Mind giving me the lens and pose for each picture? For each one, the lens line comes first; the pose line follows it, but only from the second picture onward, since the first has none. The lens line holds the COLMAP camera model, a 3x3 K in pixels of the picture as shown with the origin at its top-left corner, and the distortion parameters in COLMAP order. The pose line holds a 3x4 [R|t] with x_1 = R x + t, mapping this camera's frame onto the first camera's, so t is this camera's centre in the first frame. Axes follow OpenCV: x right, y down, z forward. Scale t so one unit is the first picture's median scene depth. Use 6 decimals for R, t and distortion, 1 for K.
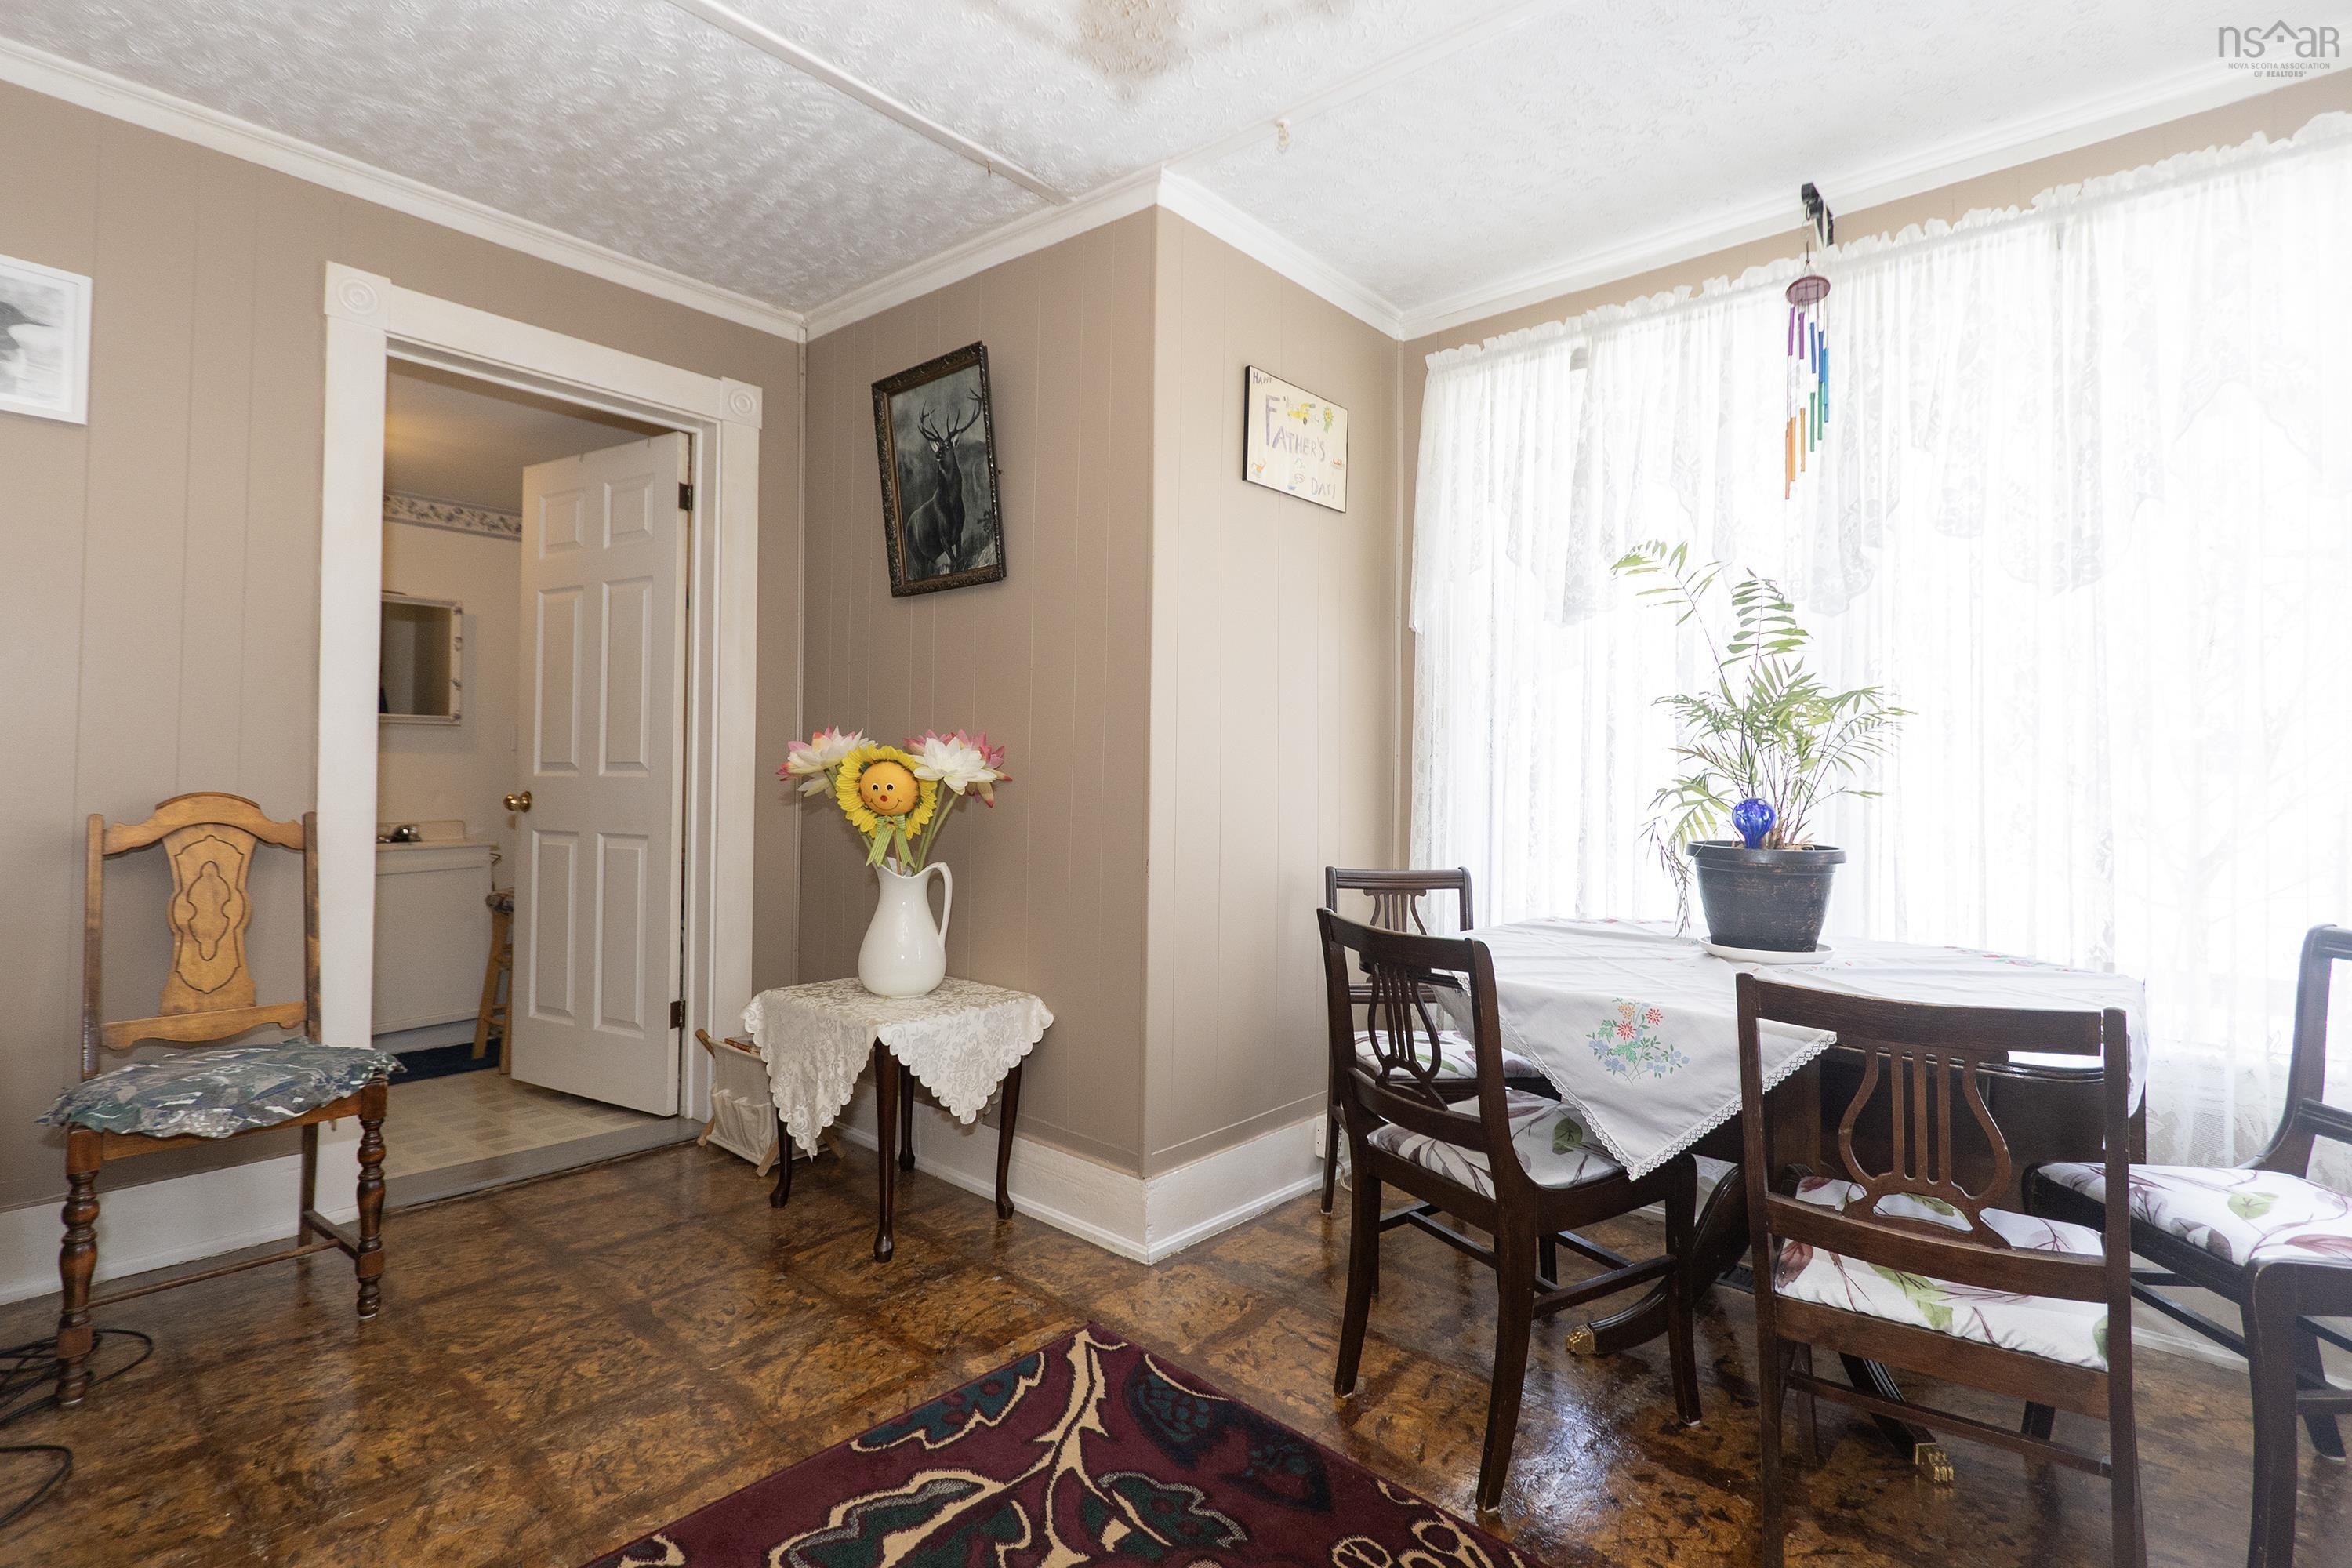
lens RADIAL K [[1106.0, 0, 1184.2], [0, 1106.0, 768.9], [0, 0, 1]] dist [0.008659, -0.004131]
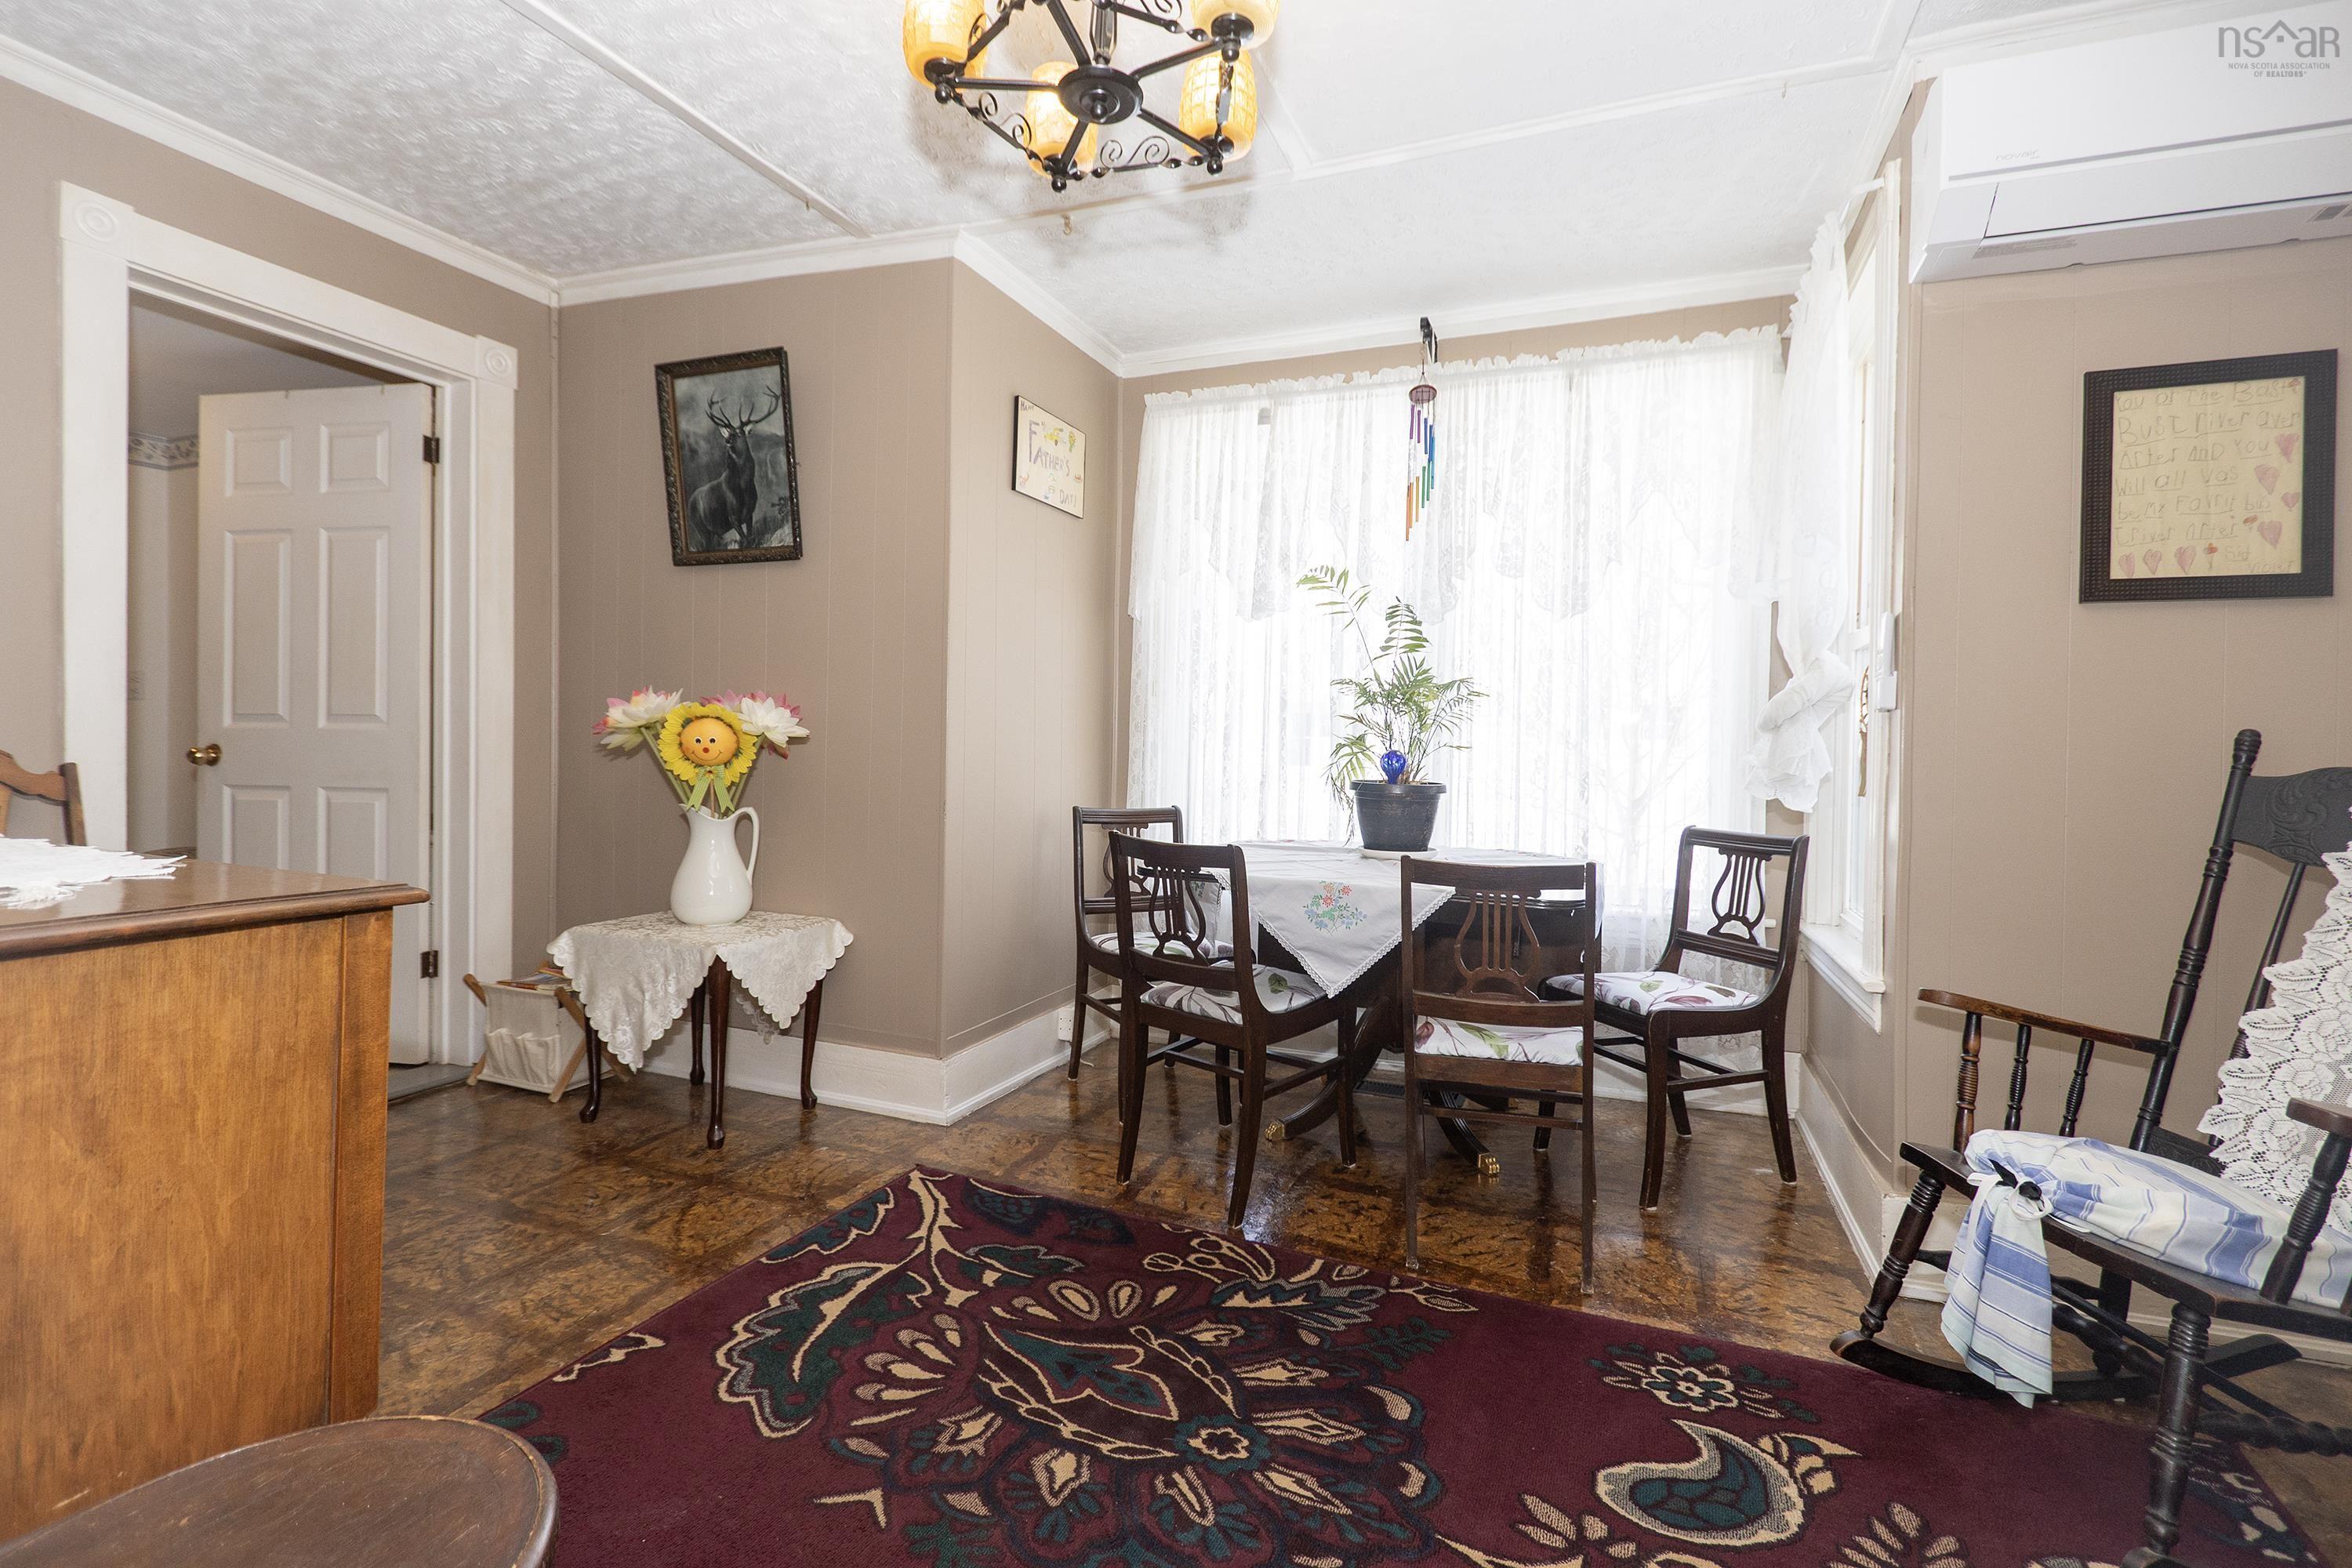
lens RADIAL K [[1106.0, 0, 1166.0], [0, 1106.0, 778.9], [0, 0, 1]] dist [0.008659, -0.004131]
pose [[0.943911, -0.005904, 0.330146, -0.205911], [-0.009252, 0.998975, 0.044317, 0.001177], [-0.330069, -0.044886, 0.942889, -0.234382]]
